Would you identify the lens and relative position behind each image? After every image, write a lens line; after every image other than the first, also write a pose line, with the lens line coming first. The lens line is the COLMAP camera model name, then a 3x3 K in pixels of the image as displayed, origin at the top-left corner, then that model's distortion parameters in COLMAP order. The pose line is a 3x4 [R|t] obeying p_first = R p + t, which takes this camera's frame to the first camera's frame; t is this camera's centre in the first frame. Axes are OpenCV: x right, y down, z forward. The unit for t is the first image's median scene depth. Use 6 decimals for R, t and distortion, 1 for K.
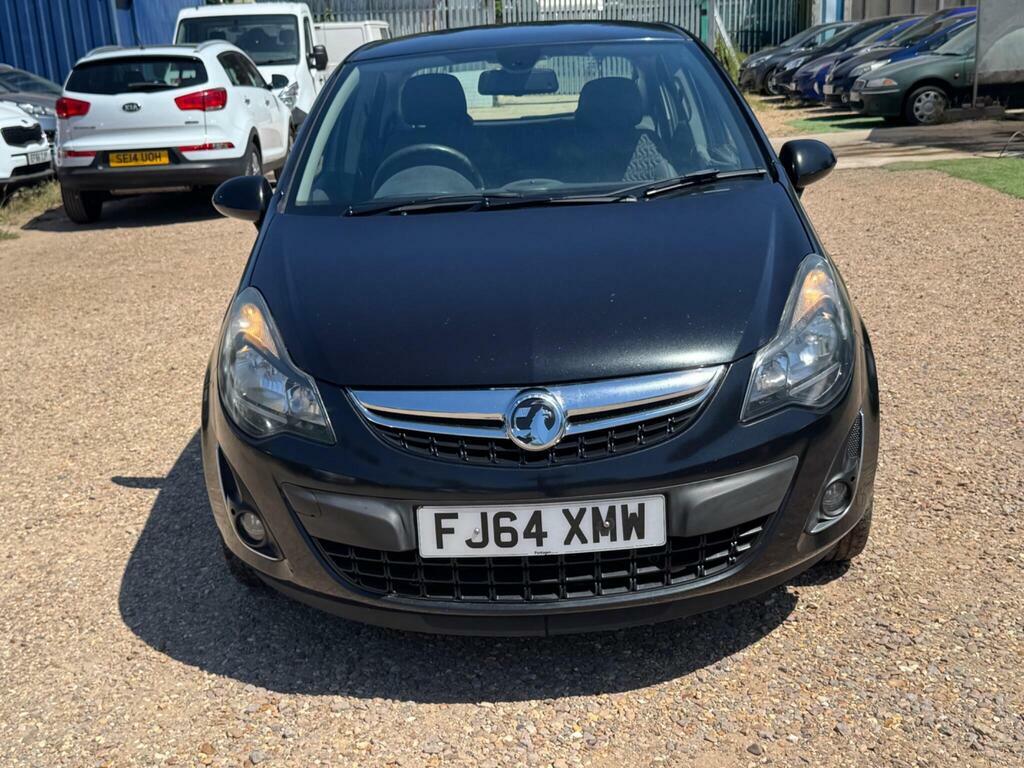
lens RADIAL K [[1337.4, 0, 508.6], [0, 1337.4, 389.8], [0, 0, 1]] dist [0.205620, -0.538948]
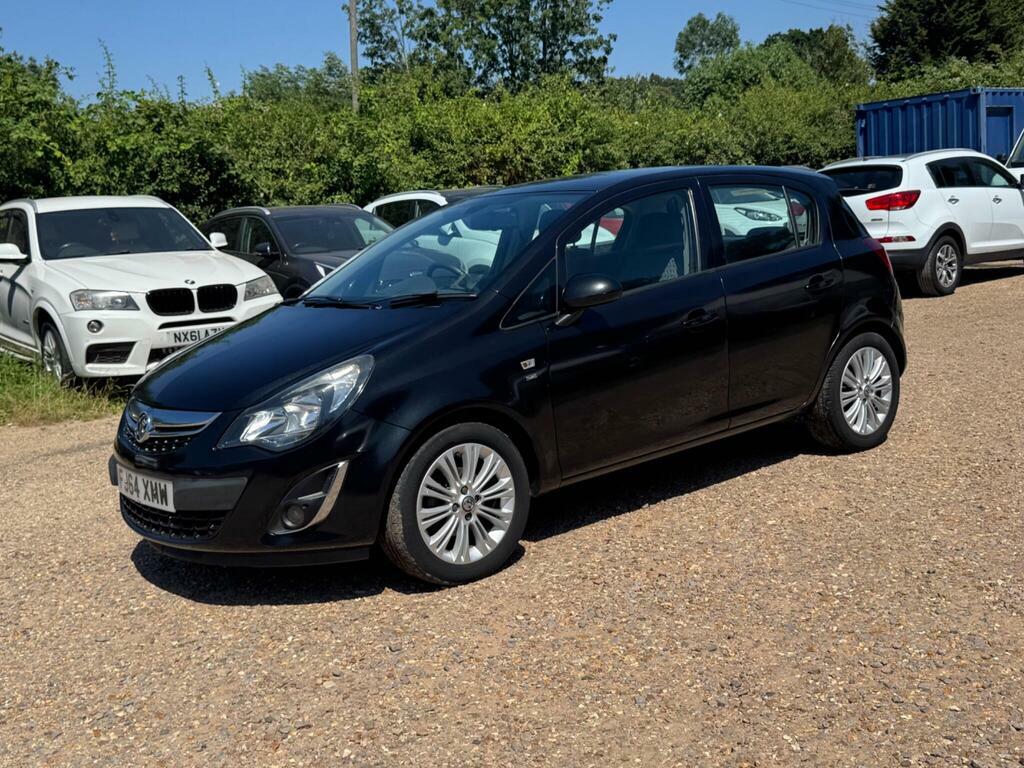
lens RADIAL K [[1141.6, 0, 512.0], [0, 1141.6, 384.0], [0, 0, 1]] dist [0.201259, -0.517804]
pose [[0.644251, 0.128868, -0.753879, 1.152863], [-0.154617, 0.987295, 0.036635, -0.126807], [0.749023, 0.092960, 0.655991, 0.281830]]
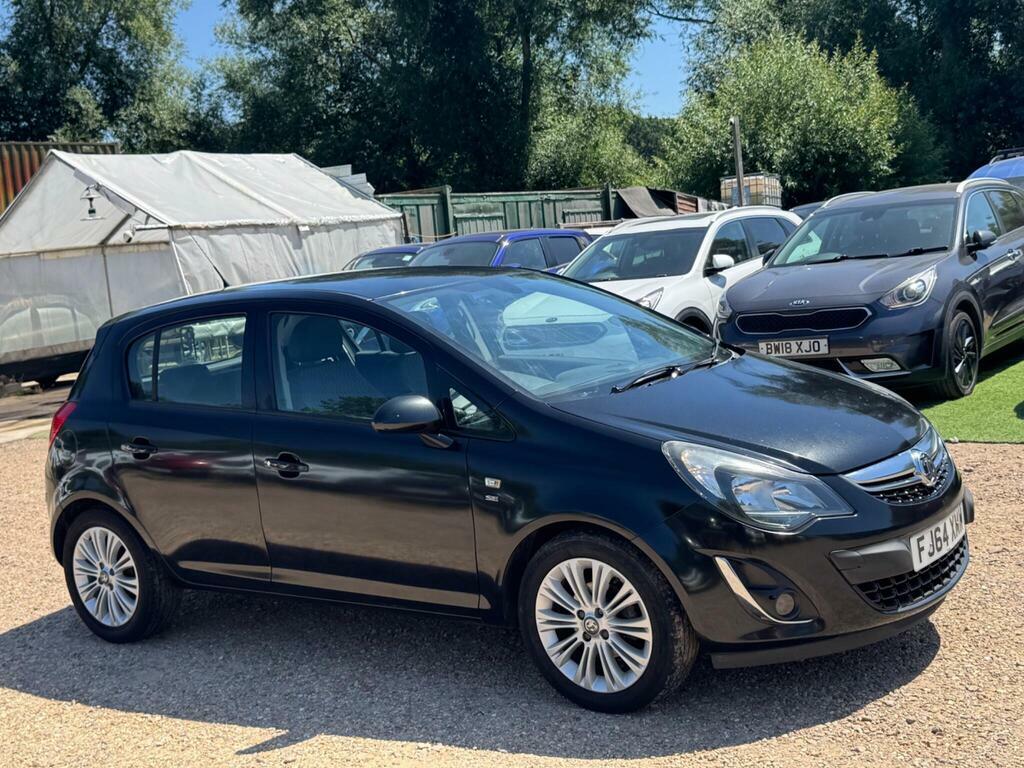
lens RADIAL K [[1338.6, 0, 512.5], [0, 1338.6, 388.7], [0, 0, 1]] dist [0.214747, -0.580065]
pose [[0.582332, -0.116090, 0.804619, -1.202144], [0.287404, 0.955235, -0.070184, -0.072490], [-0.760452, 0.272121, 0.589629, 0.316892]]
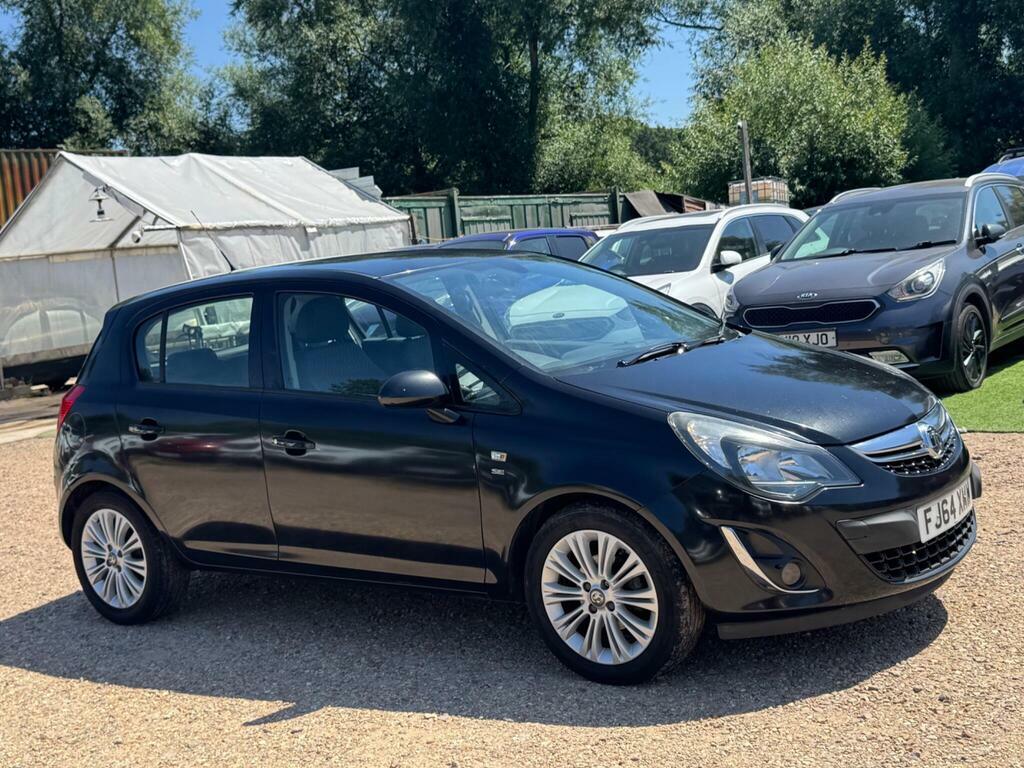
lens RADIAL K [[1339.5, 0, 508.5], [0, 1339.5, 397.8], [0, 0, 1]] dist [0.213058, -0.580785]
pose [[0.589415, -0.114364, 0.799694, -1.206227], [0.287237, 0.954907, -0.075147, -0.036990], [-0.755040, 0.273995, 0.595686, 0.324685]]
